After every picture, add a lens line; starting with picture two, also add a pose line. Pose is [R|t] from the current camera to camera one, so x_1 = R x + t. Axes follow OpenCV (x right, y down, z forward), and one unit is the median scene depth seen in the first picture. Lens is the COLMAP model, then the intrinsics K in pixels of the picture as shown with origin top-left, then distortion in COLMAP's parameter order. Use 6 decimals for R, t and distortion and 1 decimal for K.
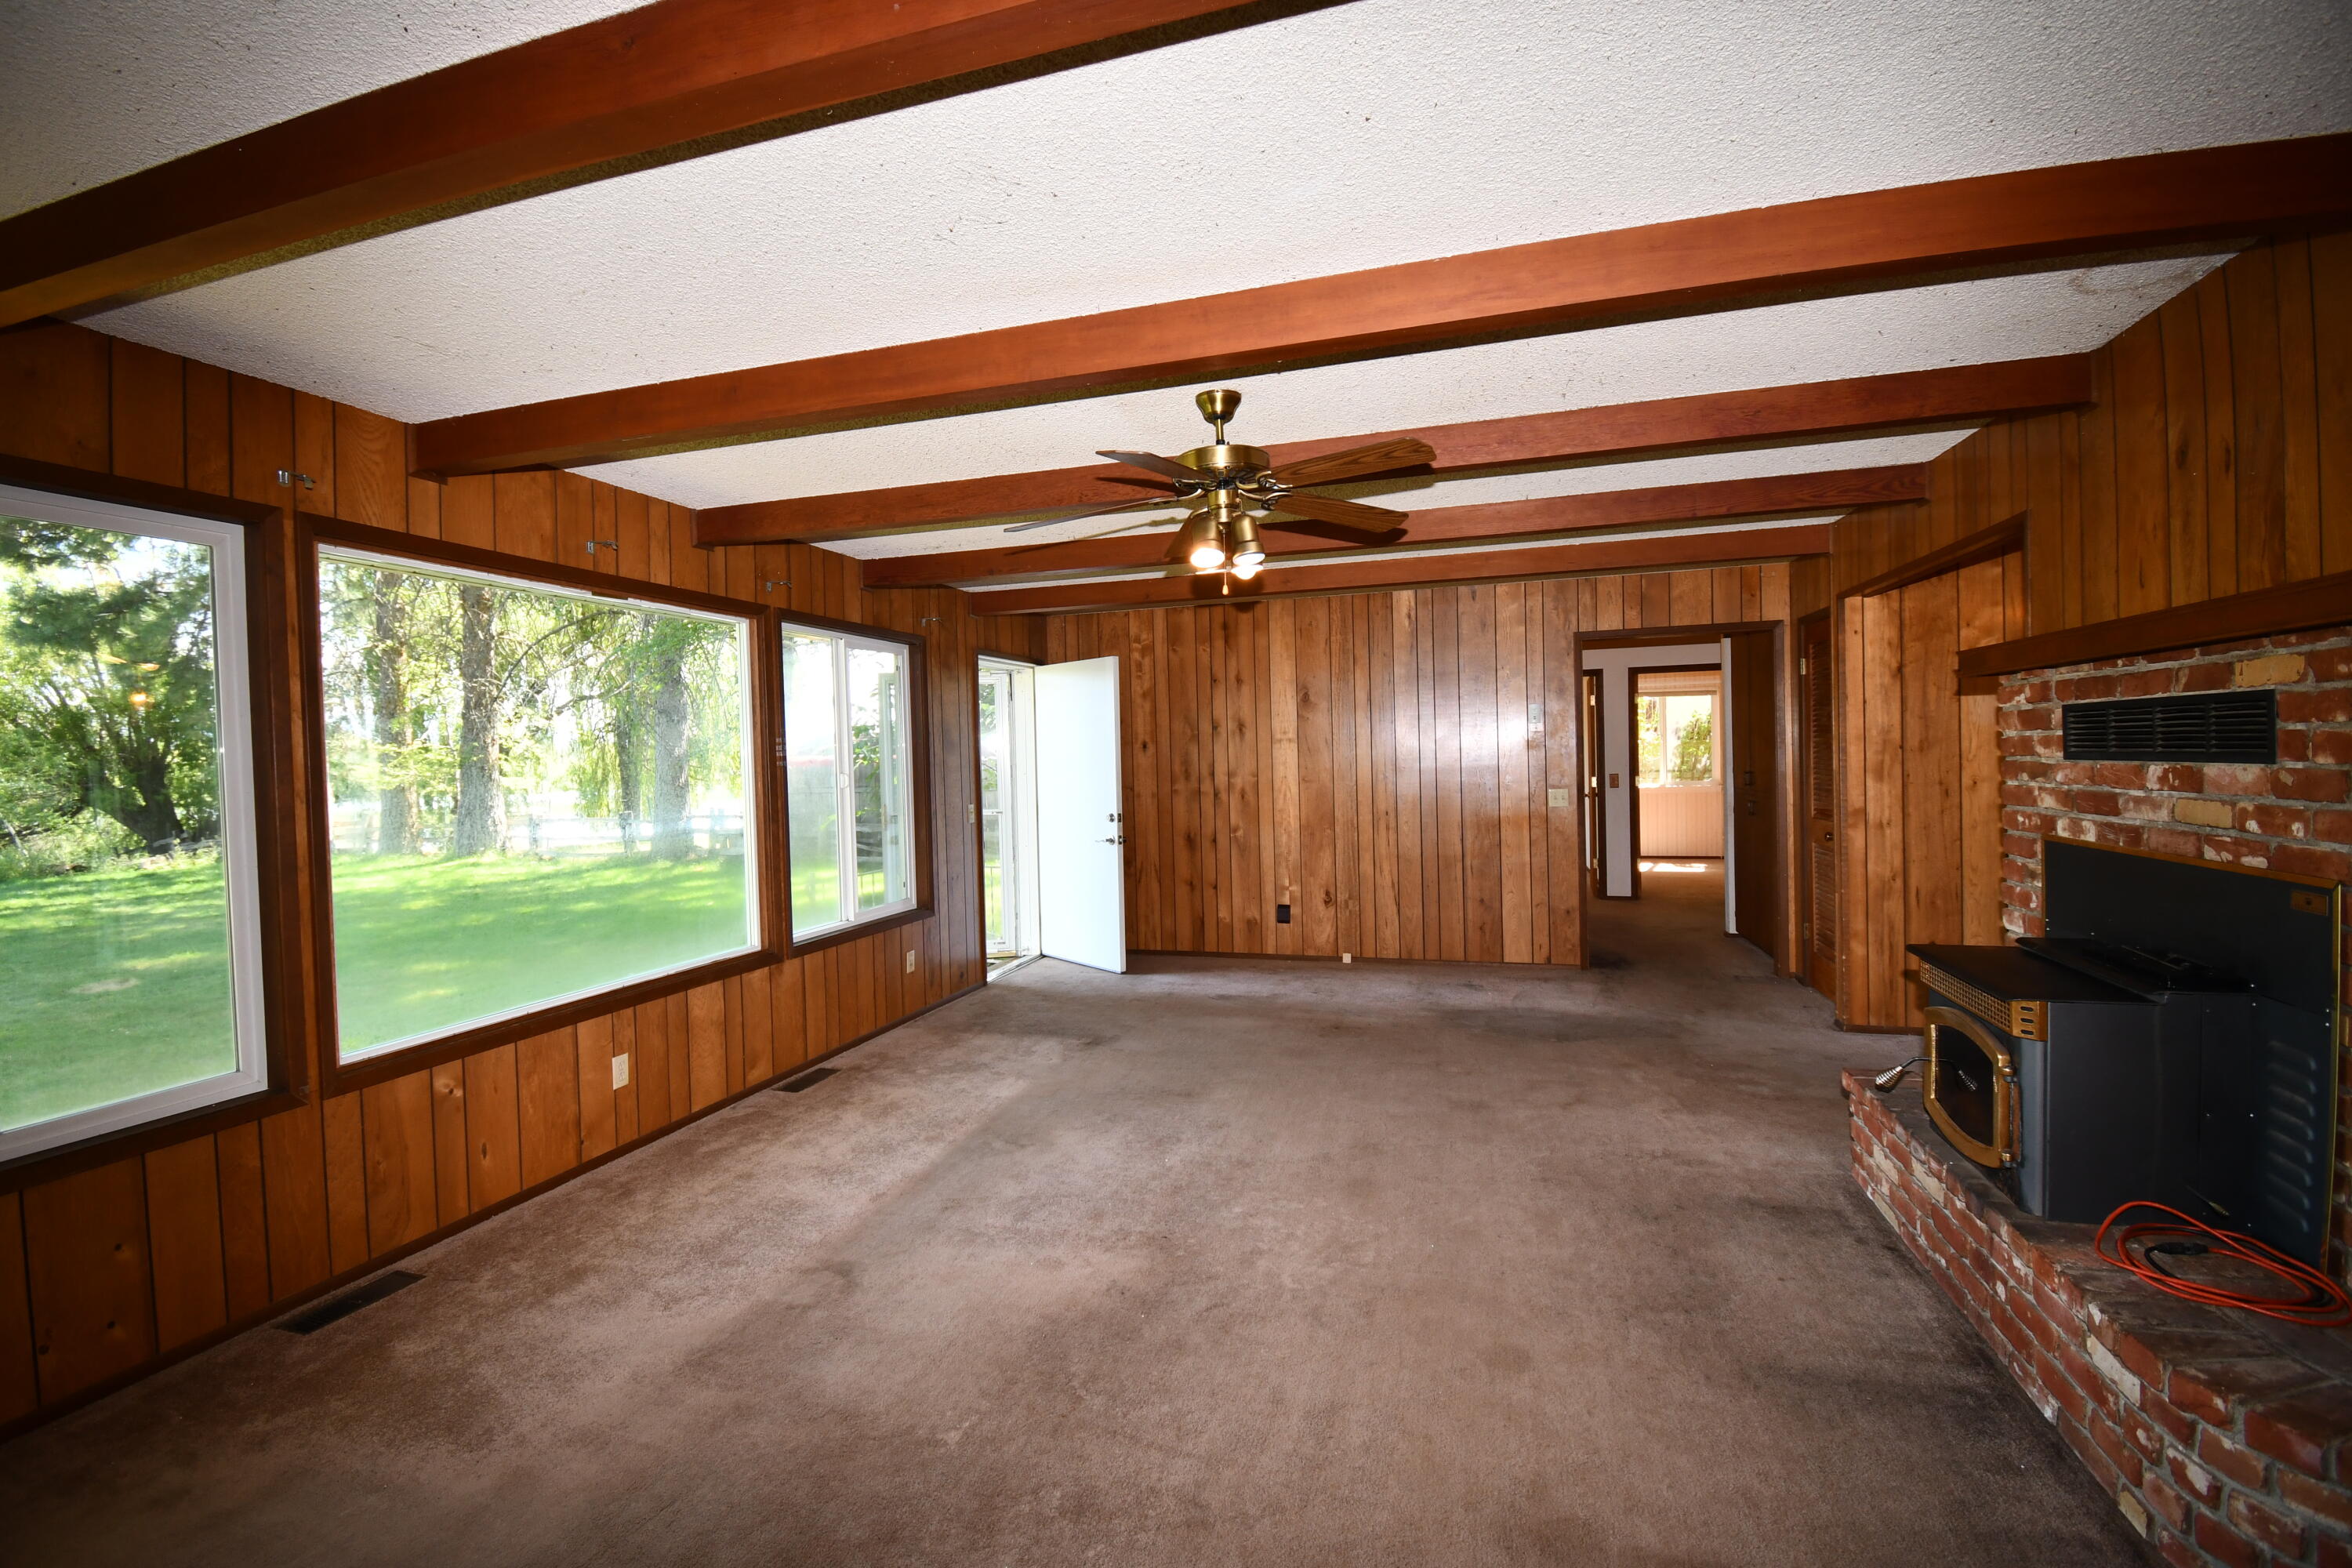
lens RADIAL K [[1020.2, 0, 1170.2], [0, 1020.2, 777.7], [0, 0, 1]] dist [-0.022591, -0.007040]
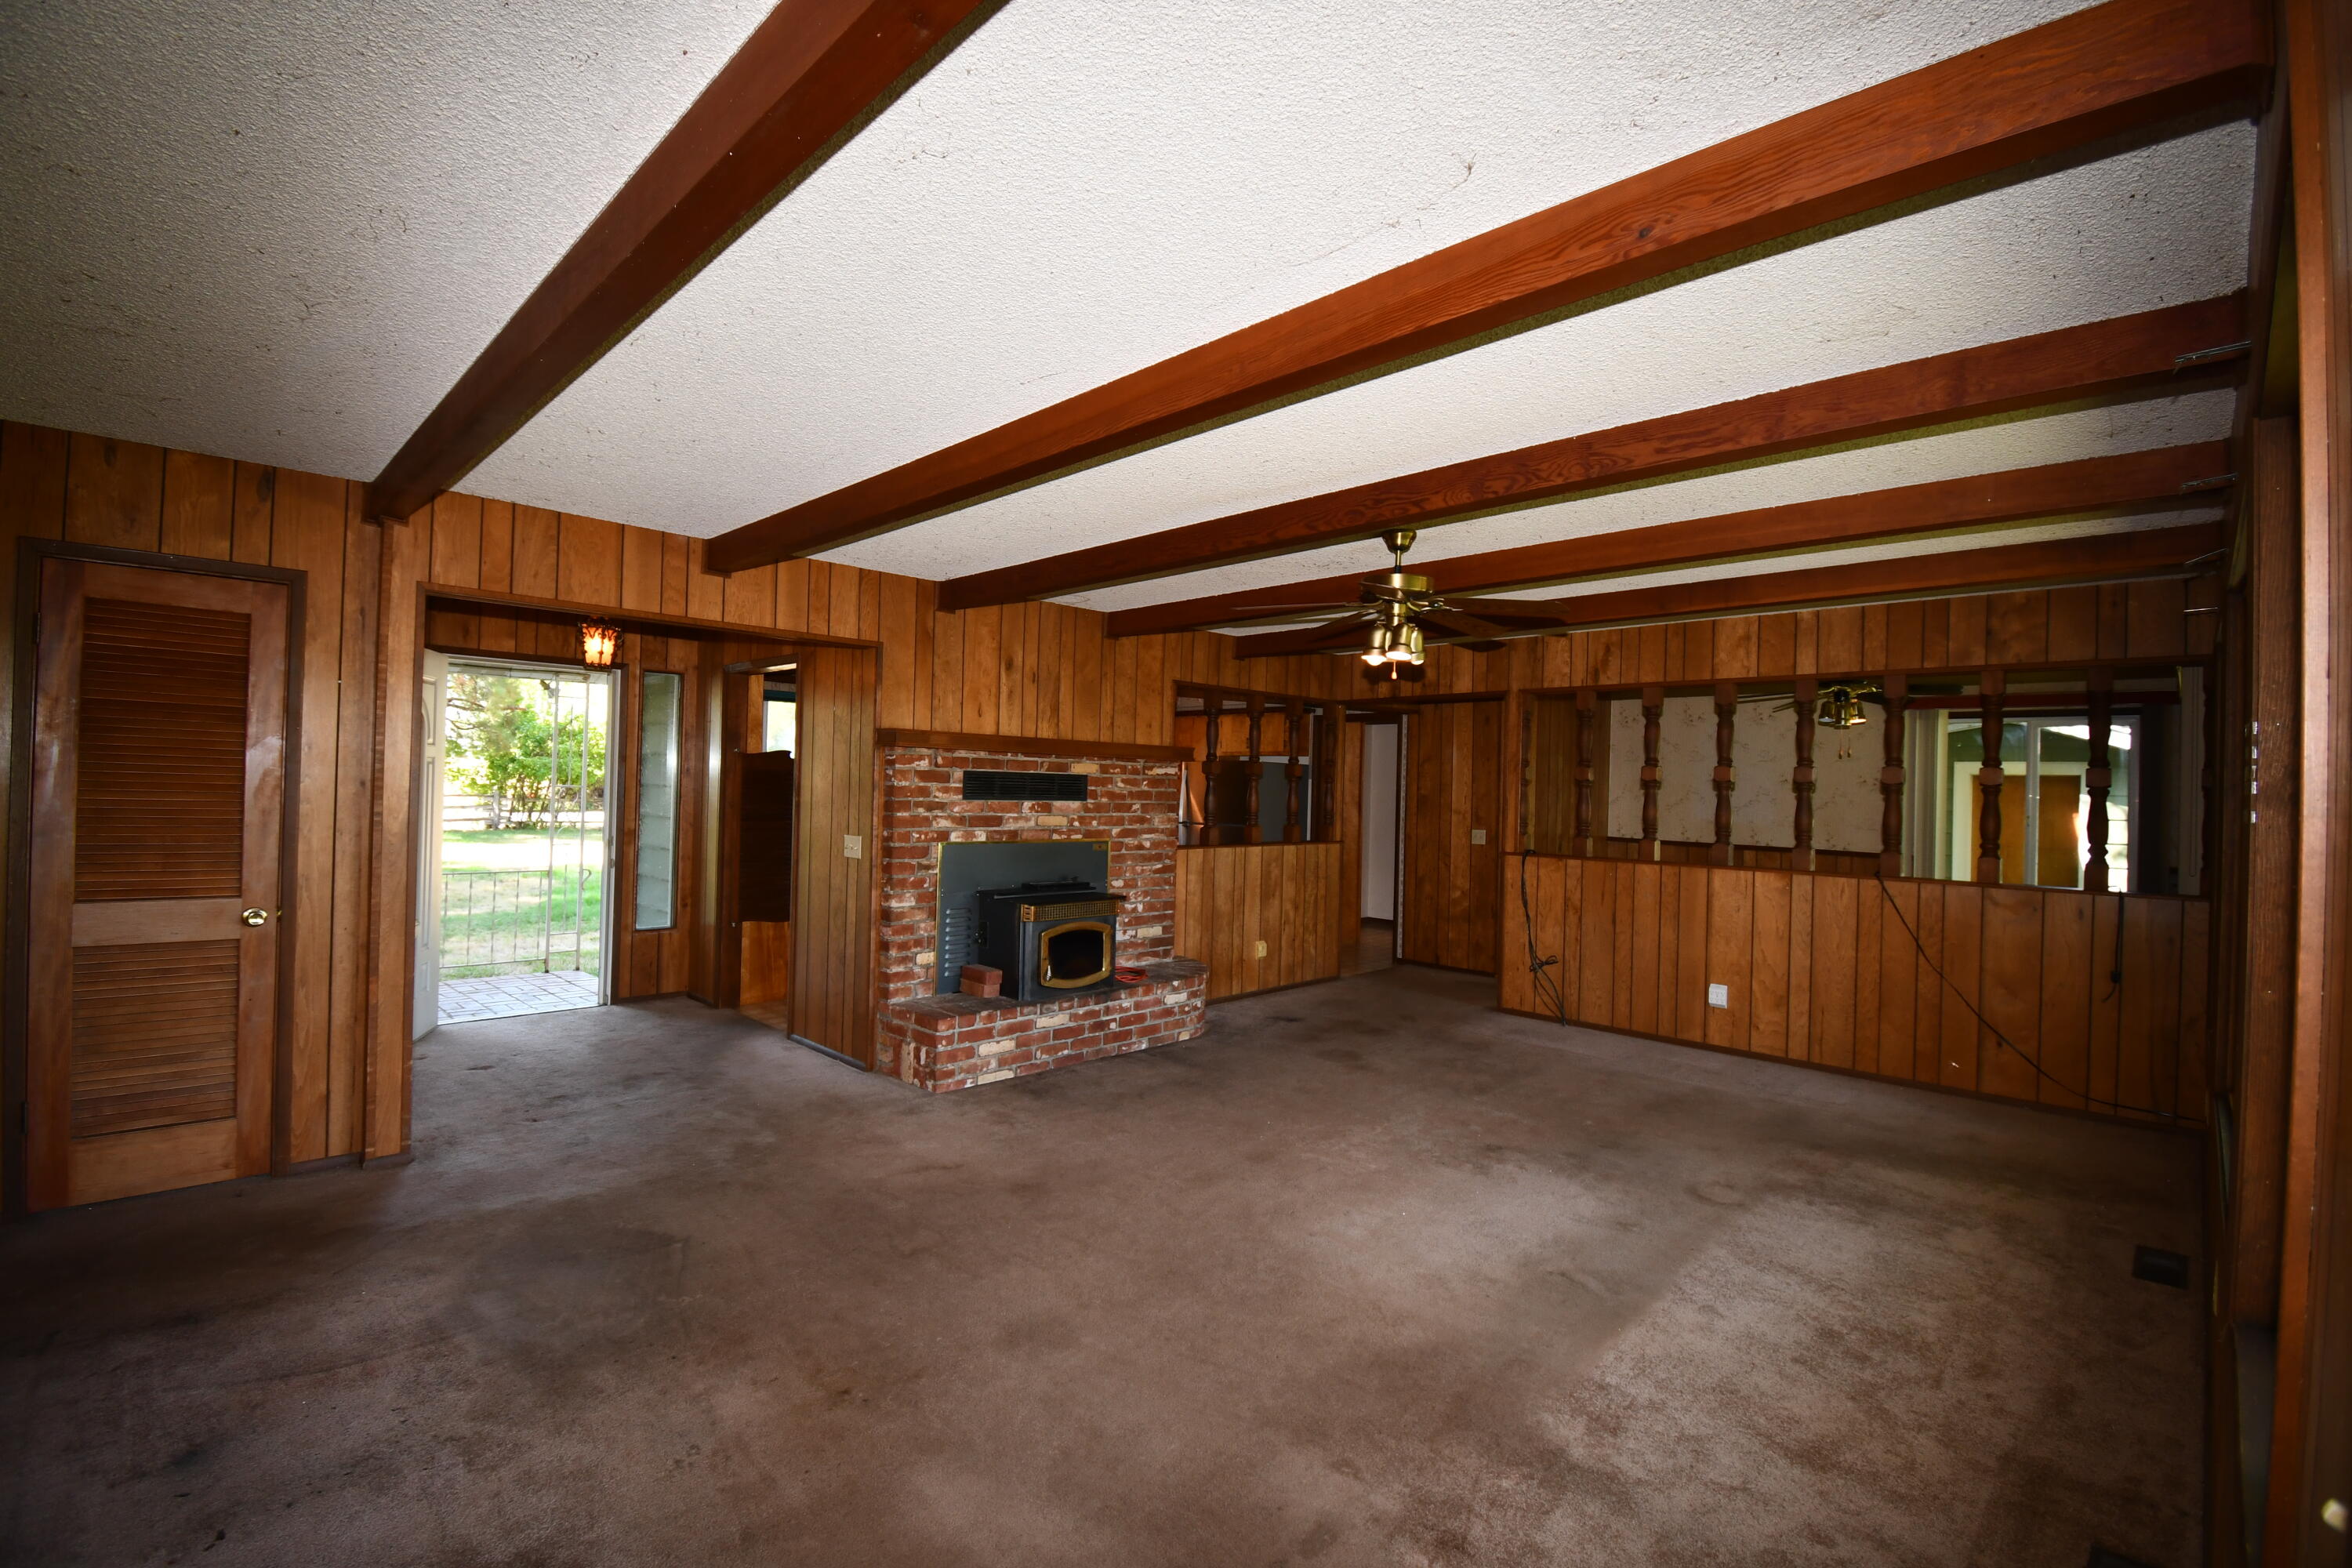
lens RADIAL K [[1020.2, 0, 1166.9], [0, 1020.2, 785.0], [0, 0, 1]] dist [-0.022591, -0.007040]
pose [[-0.881433, 0.008573, 0.472232, -0.393184], [0.009780, 0.999952, 0.000101, -0.048786], [-0.472208, 0.004708, -0.881475, 2.908440]]
